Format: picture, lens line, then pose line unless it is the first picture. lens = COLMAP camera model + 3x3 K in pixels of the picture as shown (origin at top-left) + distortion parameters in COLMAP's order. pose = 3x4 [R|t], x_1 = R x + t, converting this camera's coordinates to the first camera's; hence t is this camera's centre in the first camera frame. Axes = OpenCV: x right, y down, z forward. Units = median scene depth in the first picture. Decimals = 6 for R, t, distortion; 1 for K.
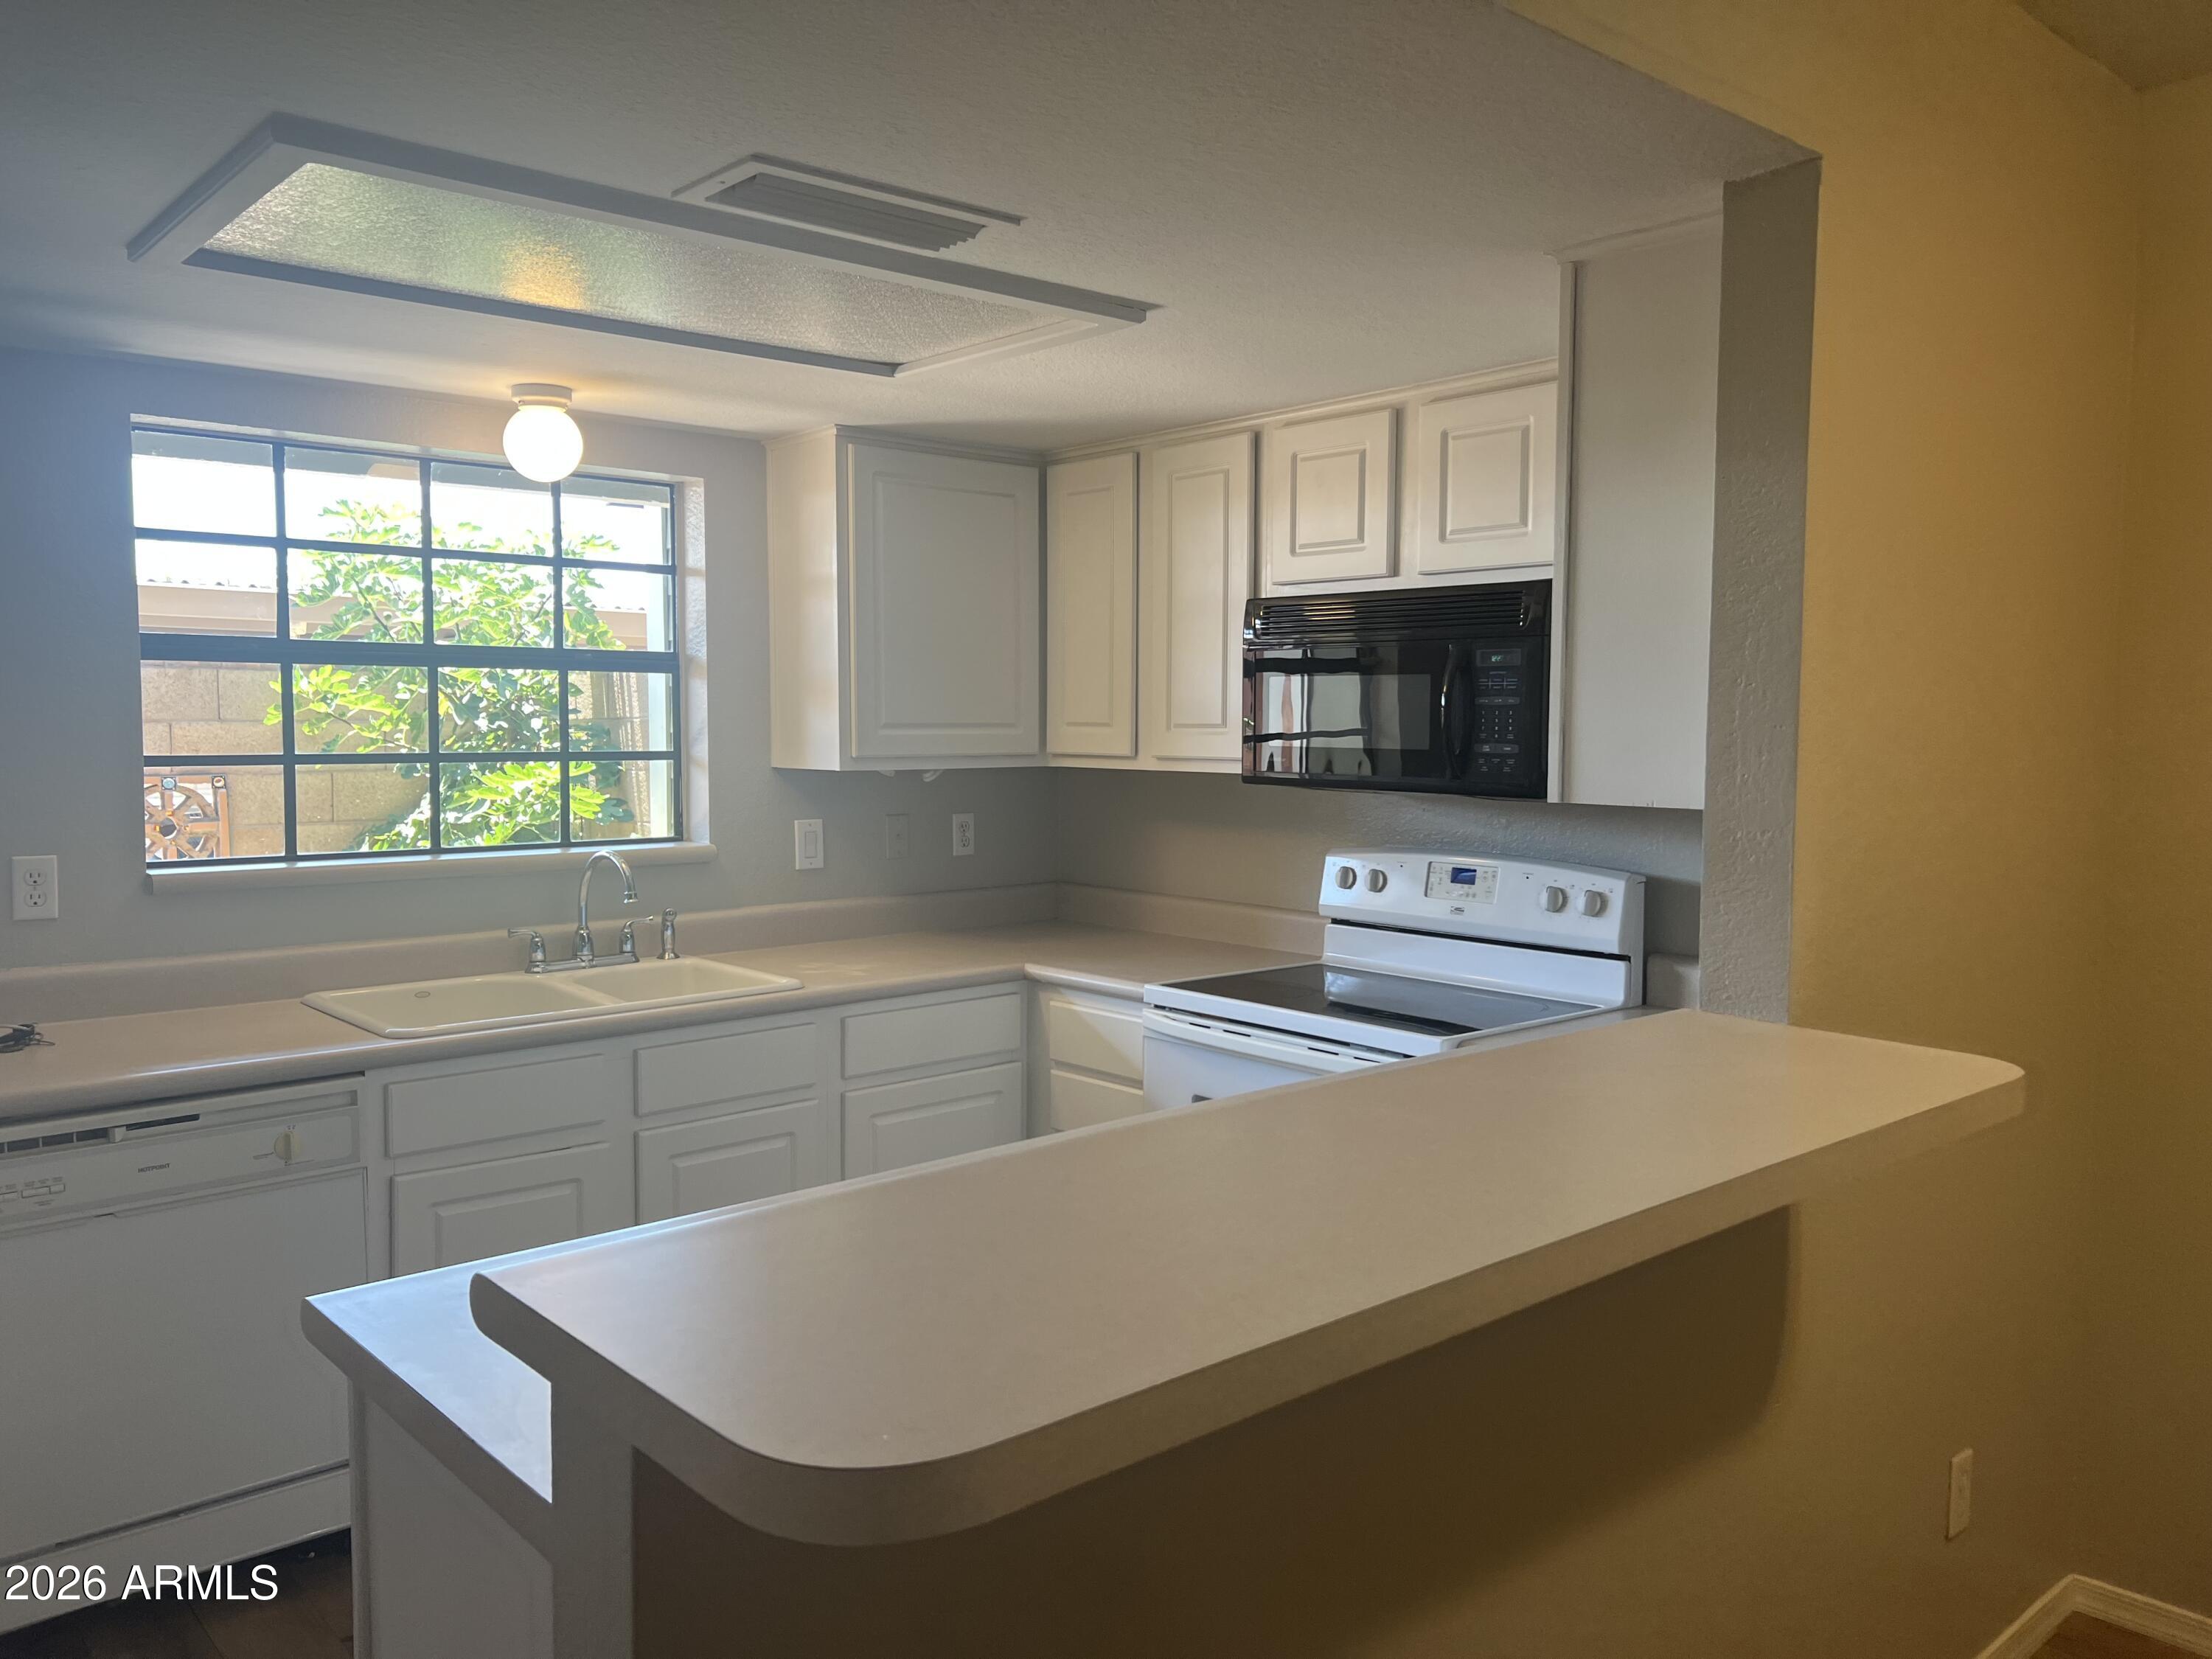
lens RADIAL K [[1670.4, 0, 1099.0], [0, 1670.4, 814.2], [0, 0, 1]] dist [0.045548, -0.056802]
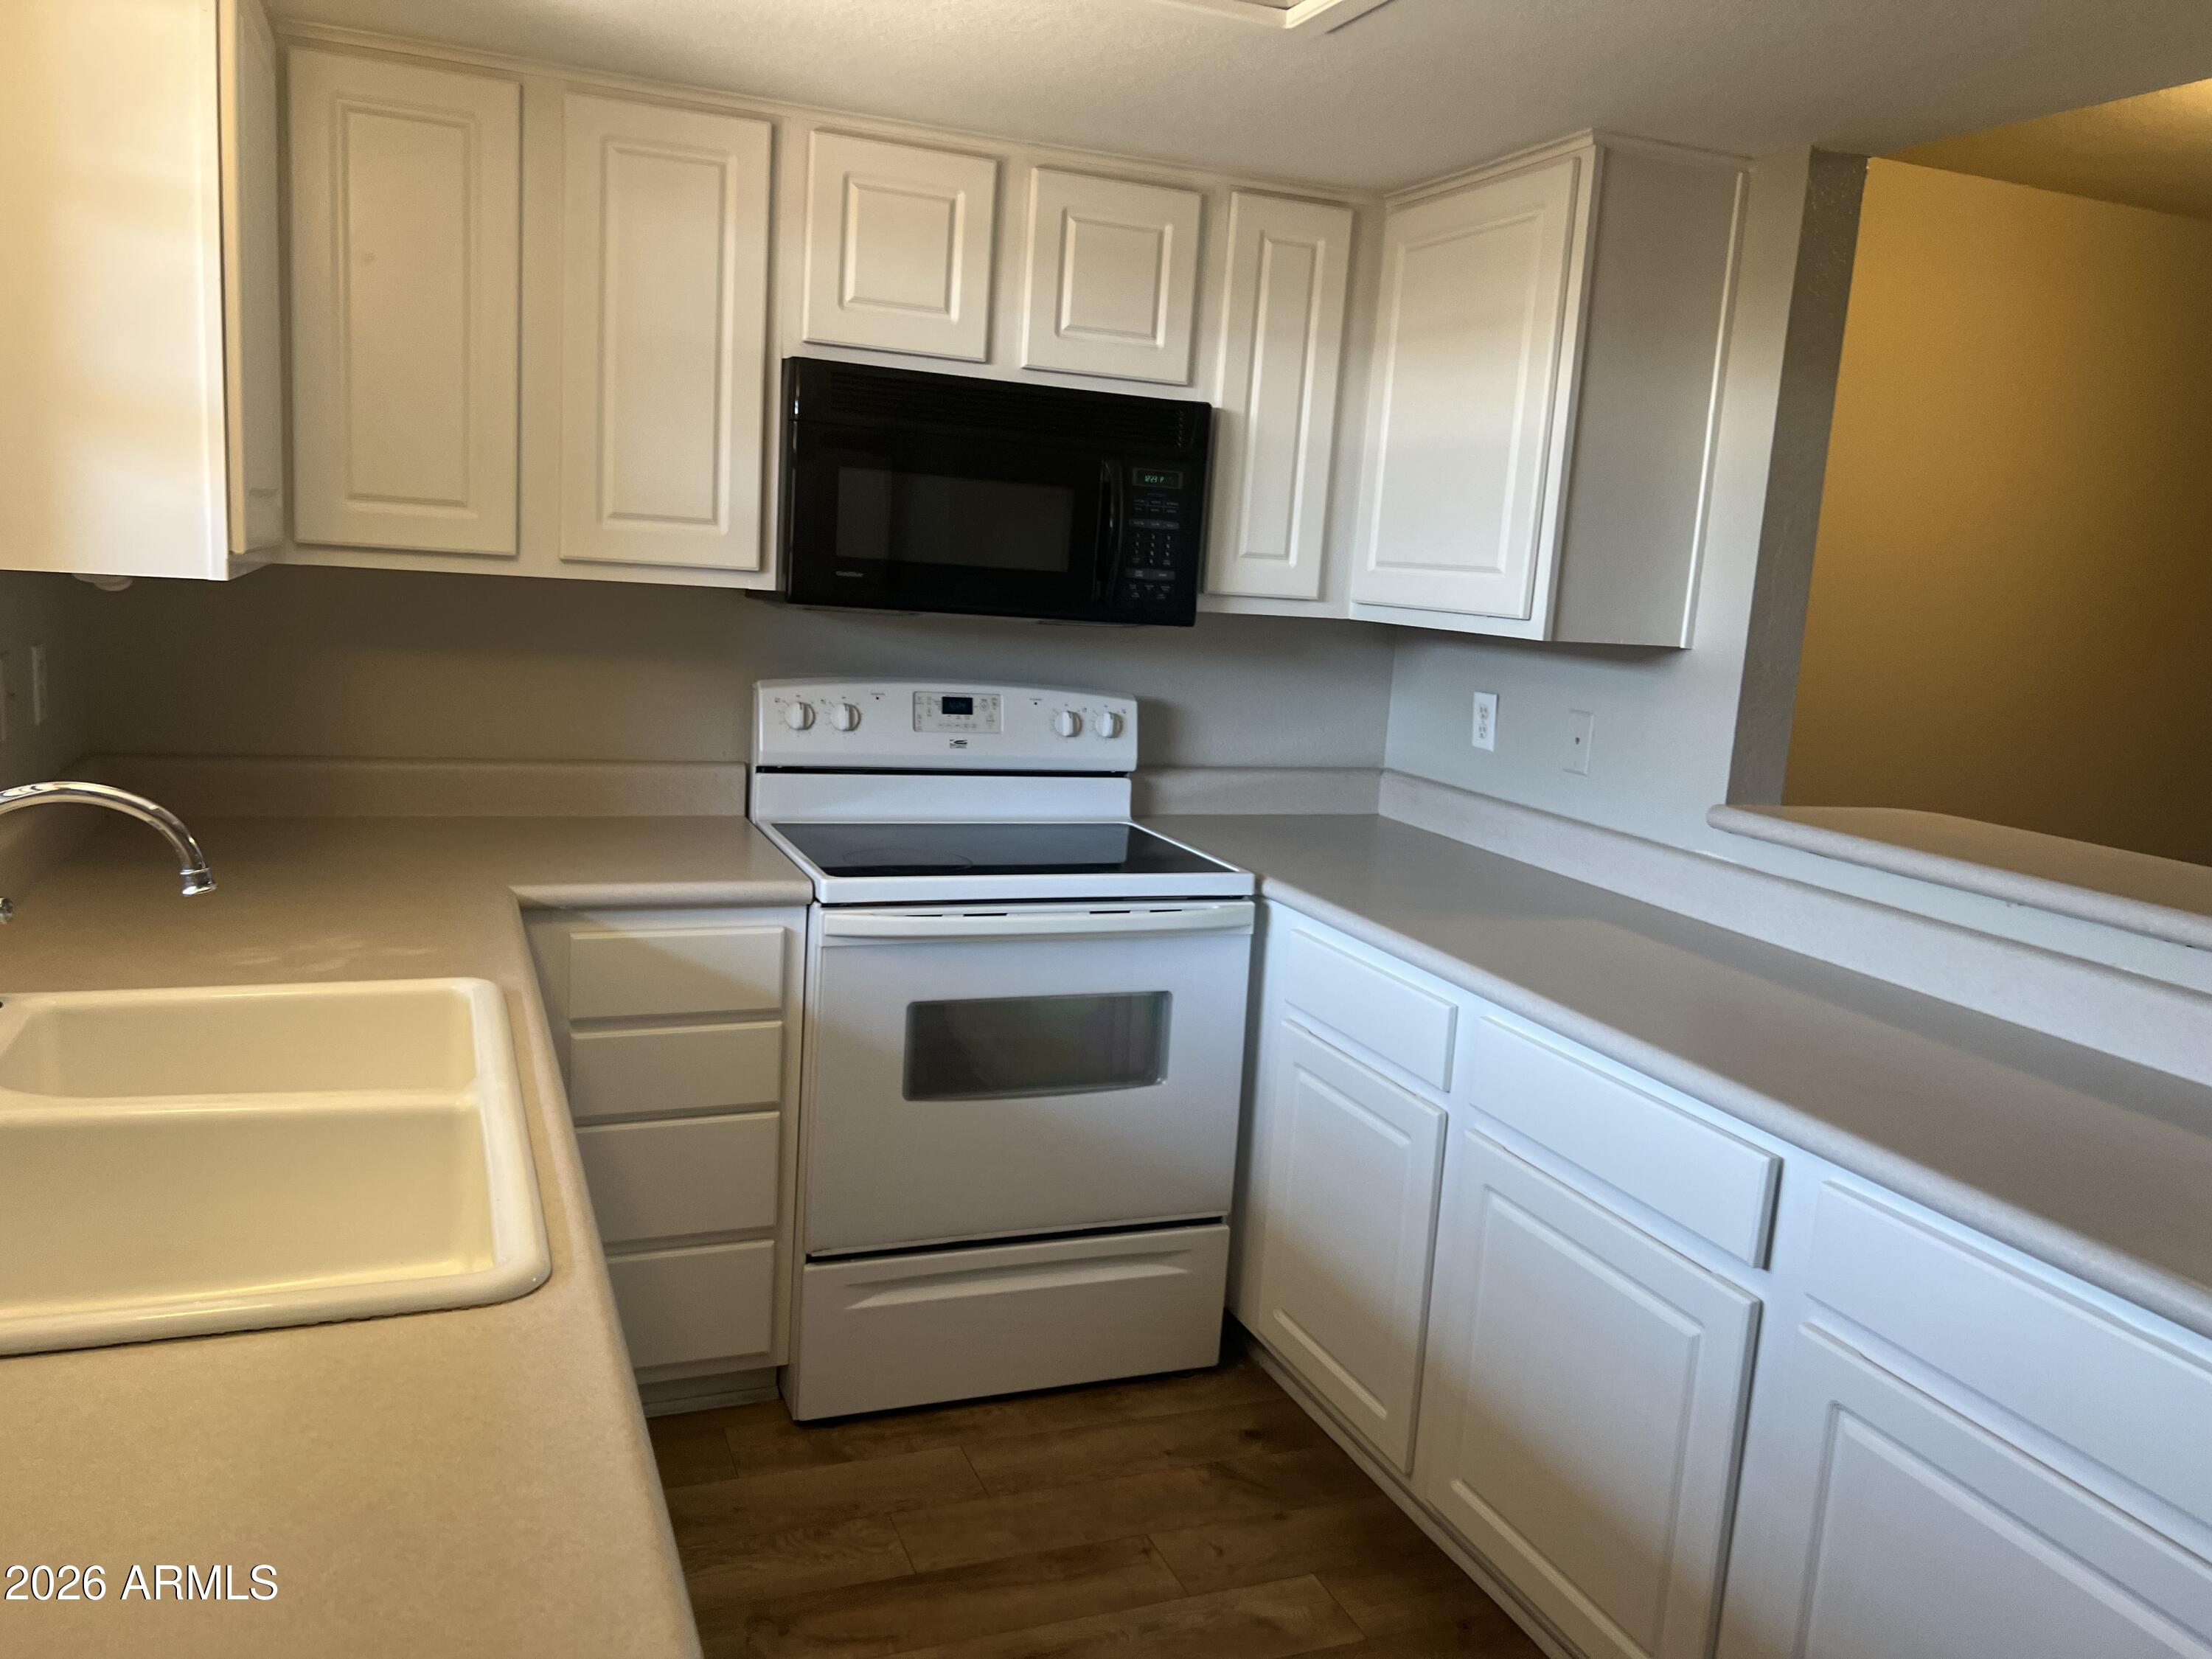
lens RADIAL K [[1670.4, 0, 1151.3], [0, 1670.4, 812.7], [0, 0, 1]] dist [0.045548, -0.056802]
pose [[0.316334, -0.126992, 0.940110, -0.642096], [-0.011018, 0.990441, 0.137498, -0.033209], [-0.948584, -0.053853, 0.311911, 0.645289]]
